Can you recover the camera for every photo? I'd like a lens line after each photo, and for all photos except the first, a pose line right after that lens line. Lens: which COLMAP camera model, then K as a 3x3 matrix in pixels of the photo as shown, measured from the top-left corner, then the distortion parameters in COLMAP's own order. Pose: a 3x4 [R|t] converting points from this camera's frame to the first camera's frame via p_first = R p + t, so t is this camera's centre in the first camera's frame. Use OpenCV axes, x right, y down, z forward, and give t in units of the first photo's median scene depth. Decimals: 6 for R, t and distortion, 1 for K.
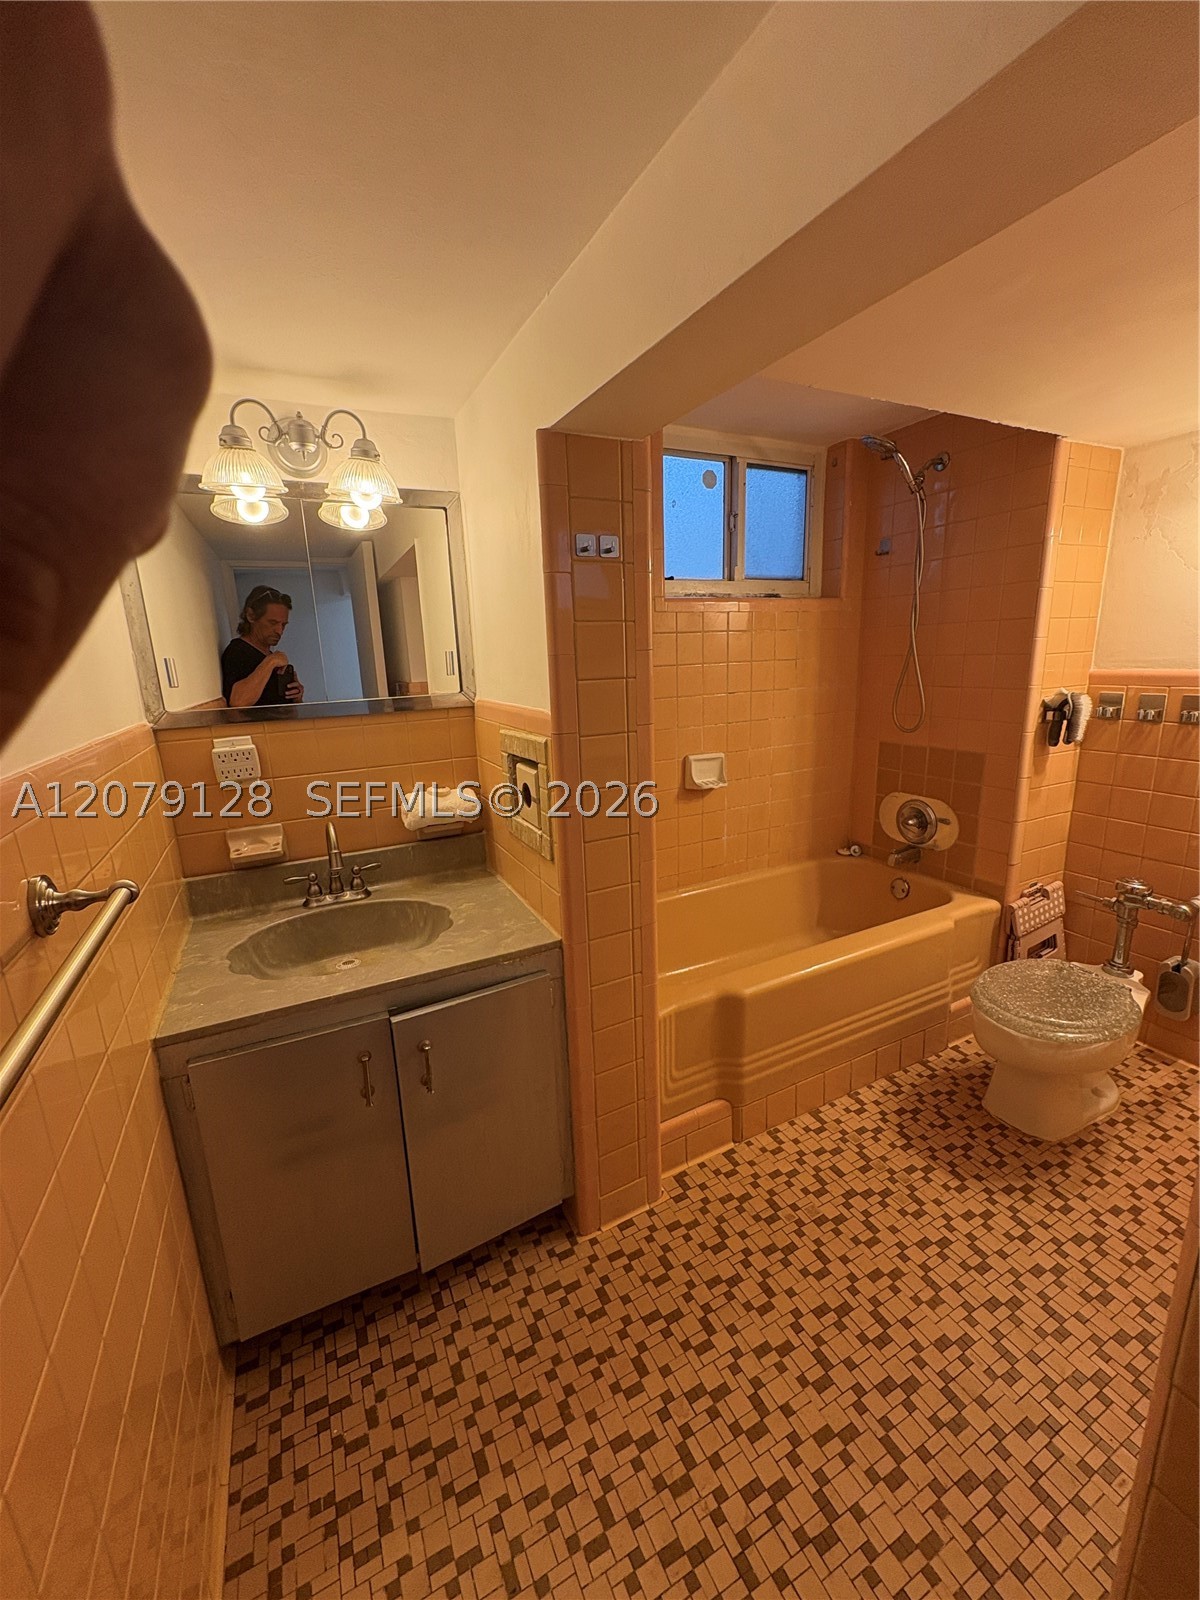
lens RADIAL K [[634.1, 0, 600.1], [0, 634.1, 798.8], [0, 0, 1]] dist [-0.001266, 0.000340]
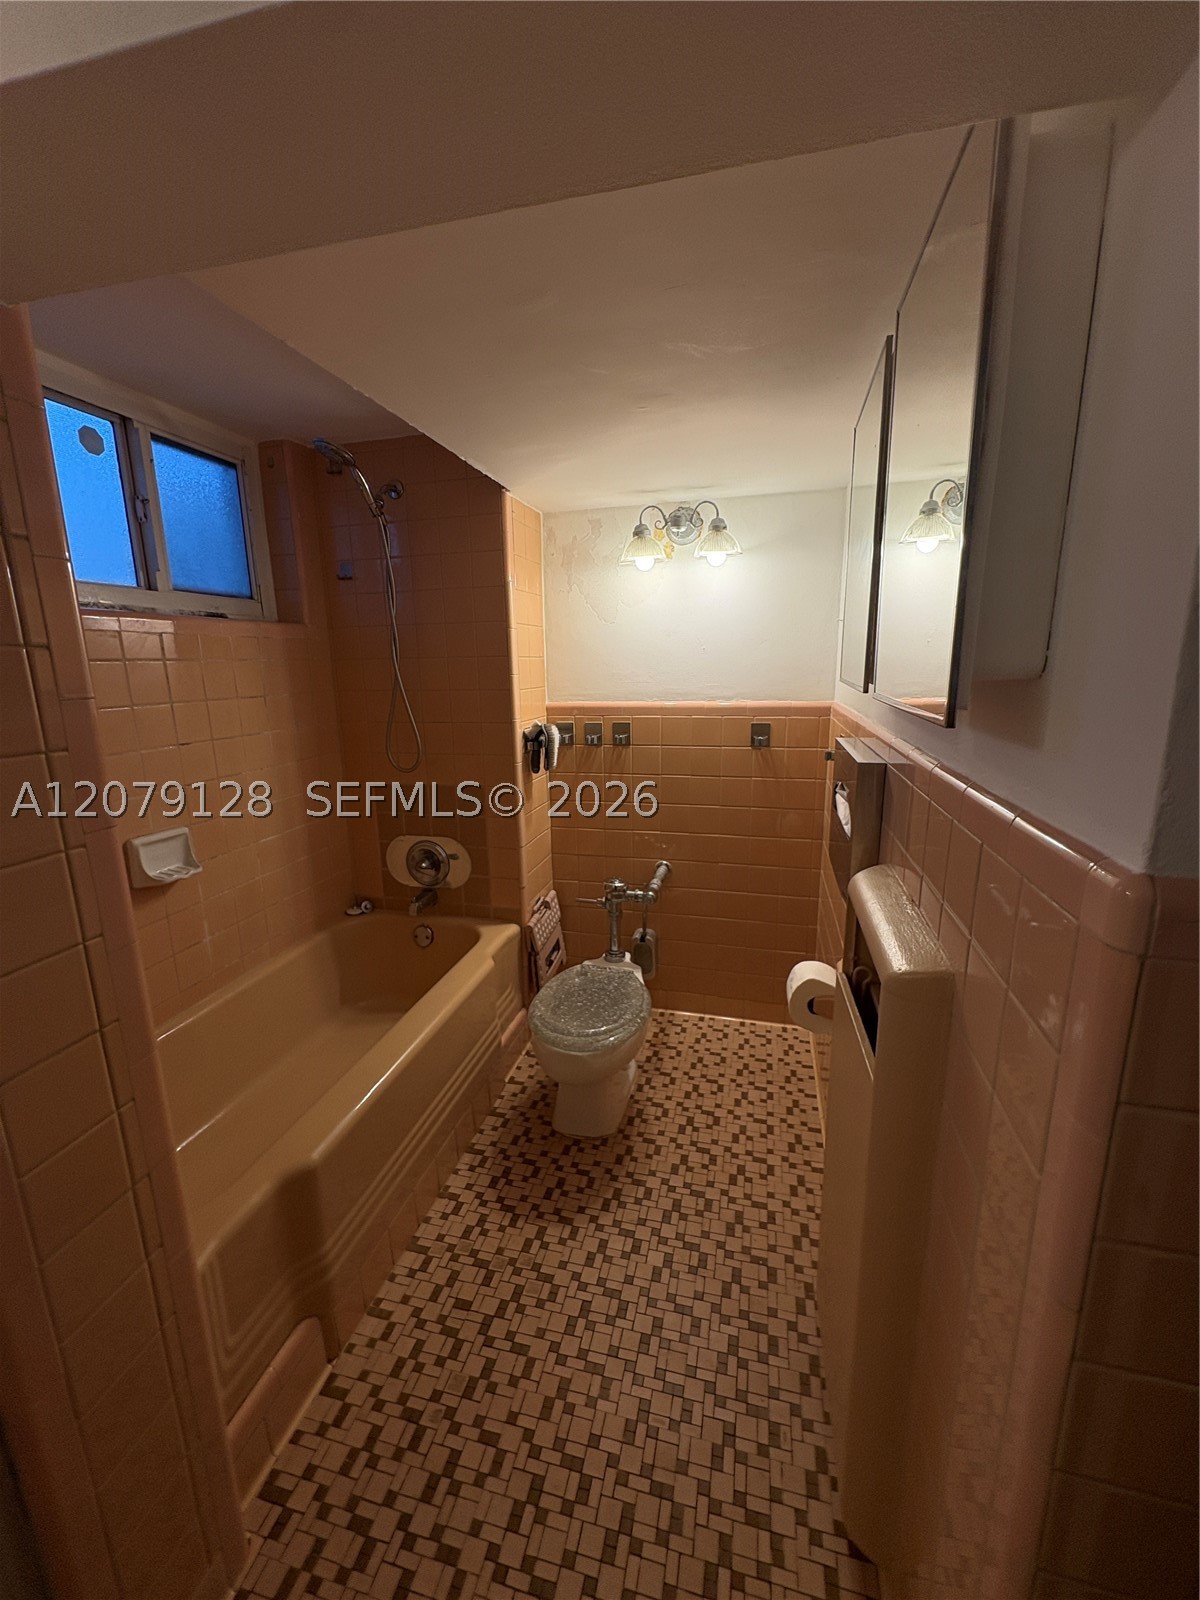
lens RADIAL K [[634.1, 0, 600.1], [0, 634.1, 798.8], [0, 0, 1]] dist [-0.001266, 0.000340]
pose [[0.655941, -0.134861, 0.742666, -0.037592], [0.164683, 0.985776, 0.033556, -0.067609], [-0.736628, 0.100294, 0.668820, 0.224175]]
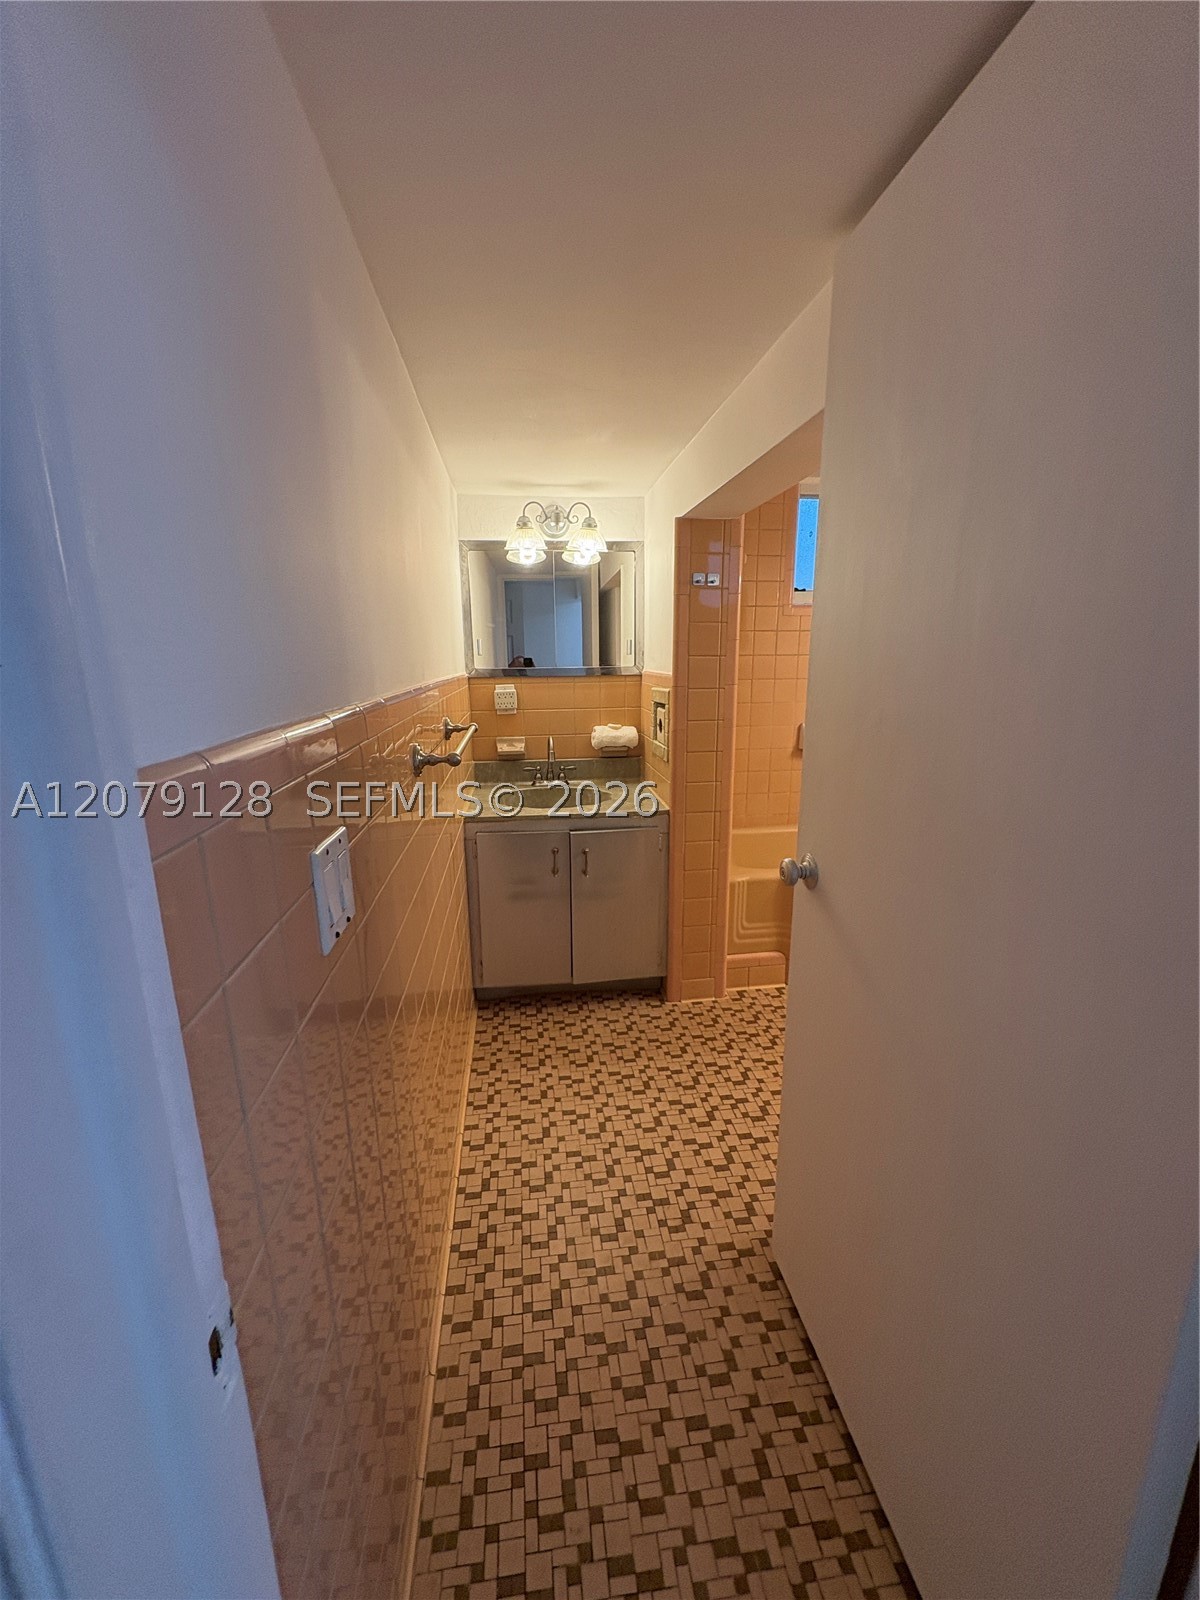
lens RADIAL K [[634.1, 0, 600.1], [0, 634.1, 798.8], [0, 0, 1]] dist [-0.001266, 0.000340]
pose [[0.942916, 0.100626, -0.317465, 0.229120], [-0.099105, 0.994856, 0.020979, 0.134221], [0.317943, 0.011681, 0.948038, -0.509504]]
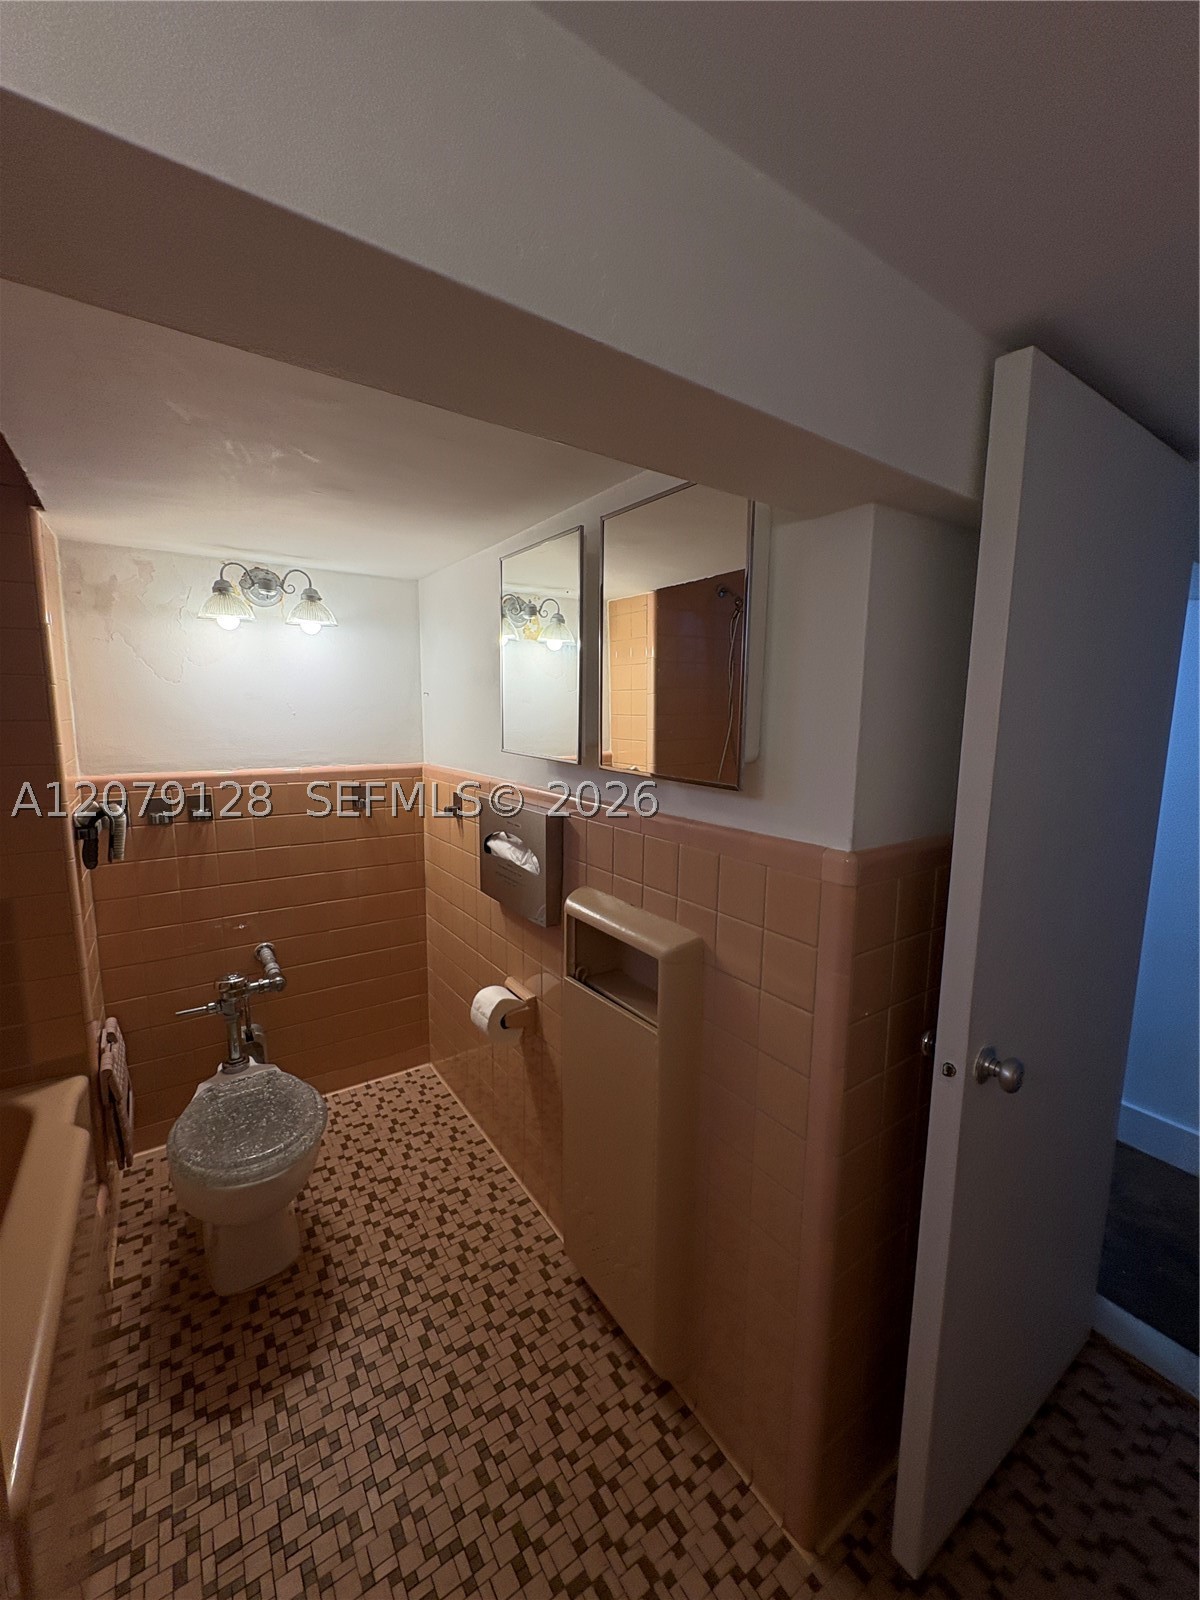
lens RADIAL K [[634.1, 0, 600.1], [0, 634.1, 798.8], [0, 0, 1]] dist [-0.001266, 0.000340]
pose [[-0.131384, -0.102727, 0.985995, -0.231574], [0.219997, 0.966794, 0.130041, -0.158211], [-0.966612, 0.234001, -0.104422, 0.485921]]
